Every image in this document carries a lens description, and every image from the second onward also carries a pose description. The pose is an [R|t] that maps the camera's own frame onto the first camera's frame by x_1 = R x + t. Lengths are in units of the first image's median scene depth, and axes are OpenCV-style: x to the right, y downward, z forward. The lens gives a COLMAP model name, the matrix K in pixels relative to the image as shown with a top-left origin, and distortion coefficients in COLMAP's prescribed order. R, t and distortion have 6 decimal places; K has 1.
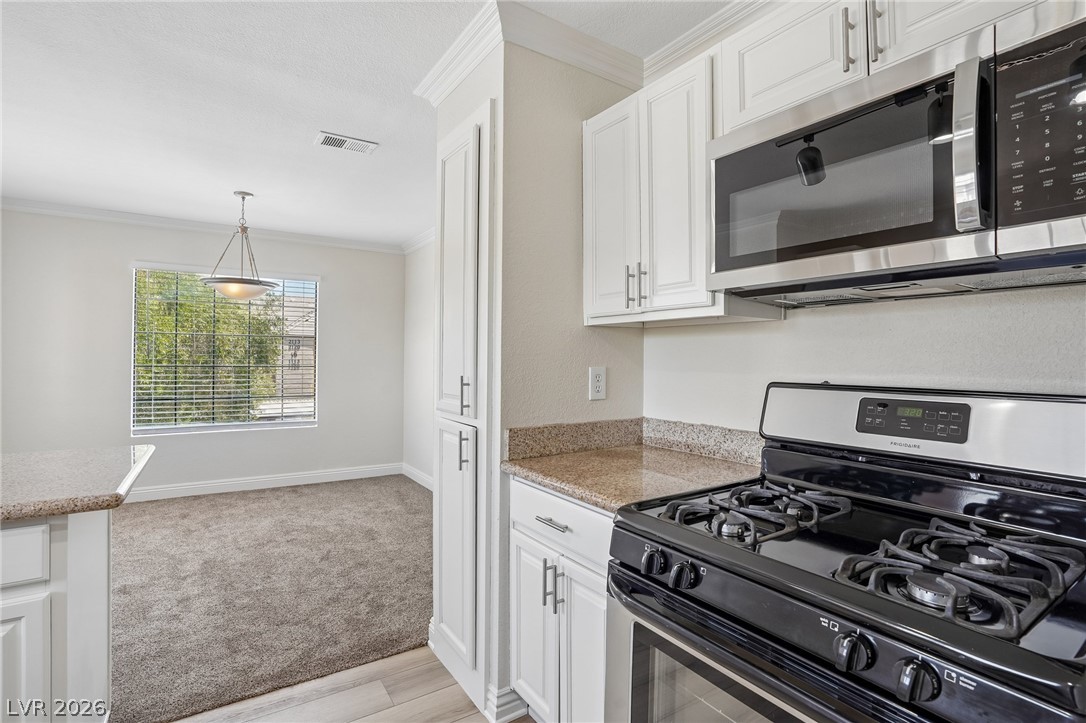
lens RADIAL K [[510.4, 0, 544.2], [0, 510.4, 365.3], [0, 0, 1]] dist [-0.069362, 0.030413]
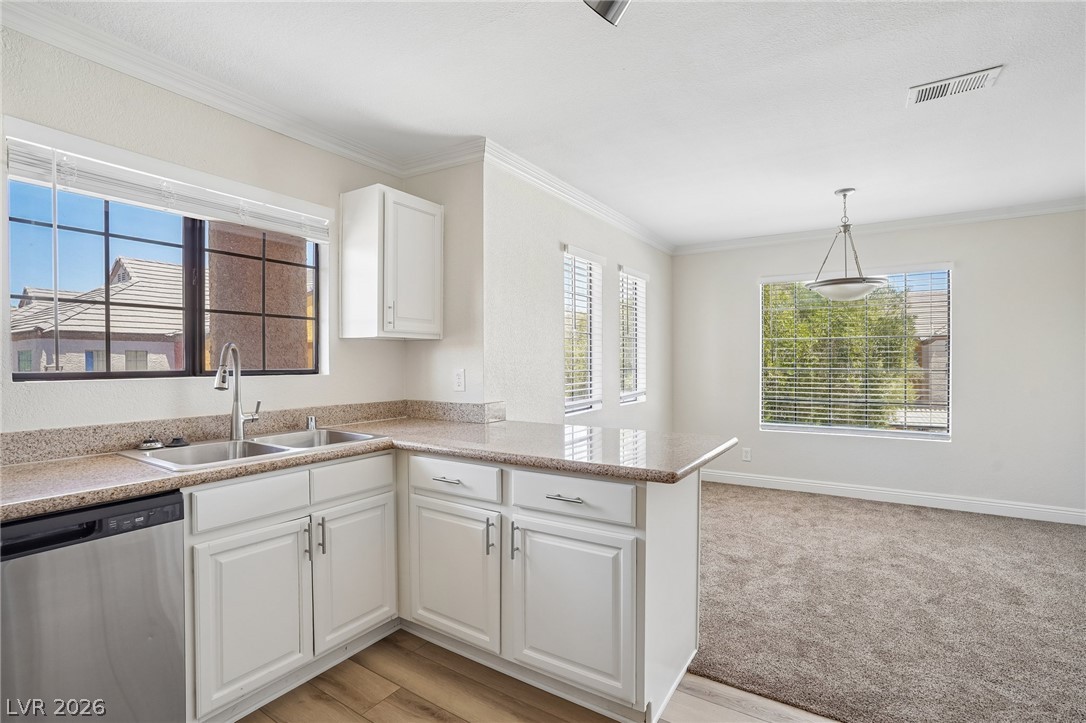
lens RADIAL K [[510.4, 0, 544.2], [0, 510.4, 365.3], [0, 0, 1]] dist [-0.069362, 0.030413]
pose [[0.399996, -0.001905, -0.916515, 0.047466], [-0.006737, 0.999965, -0.005019, 0.003490], [0.916492, 0.008182, 0.399969, 0.074736]]
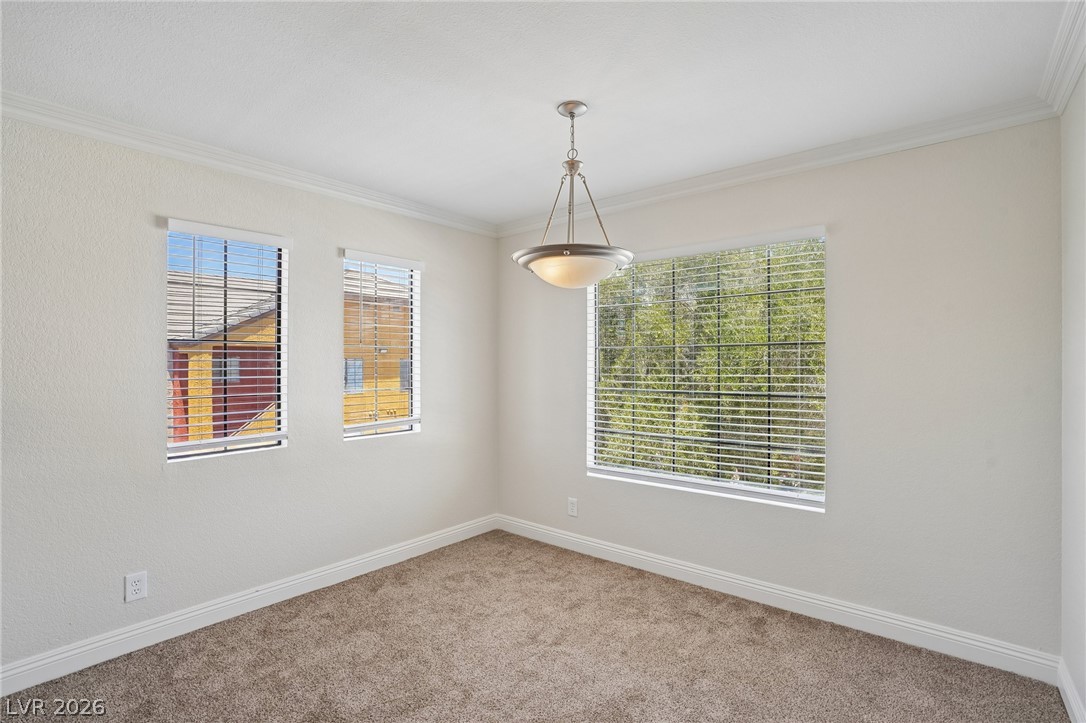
lens RADIAL K [[513.9, 0, 543.0], [0, 513.9, 361.5], [0, 0, 1]] dist [-0.079301, 0.029598]
pose [[0.290924, -0.013855, -0.956646, -0.049738], [-0.009617, 0.999802, -0.017405, -0.034495], [0.956698, 0.014263, 0.290733, 0.825795]]
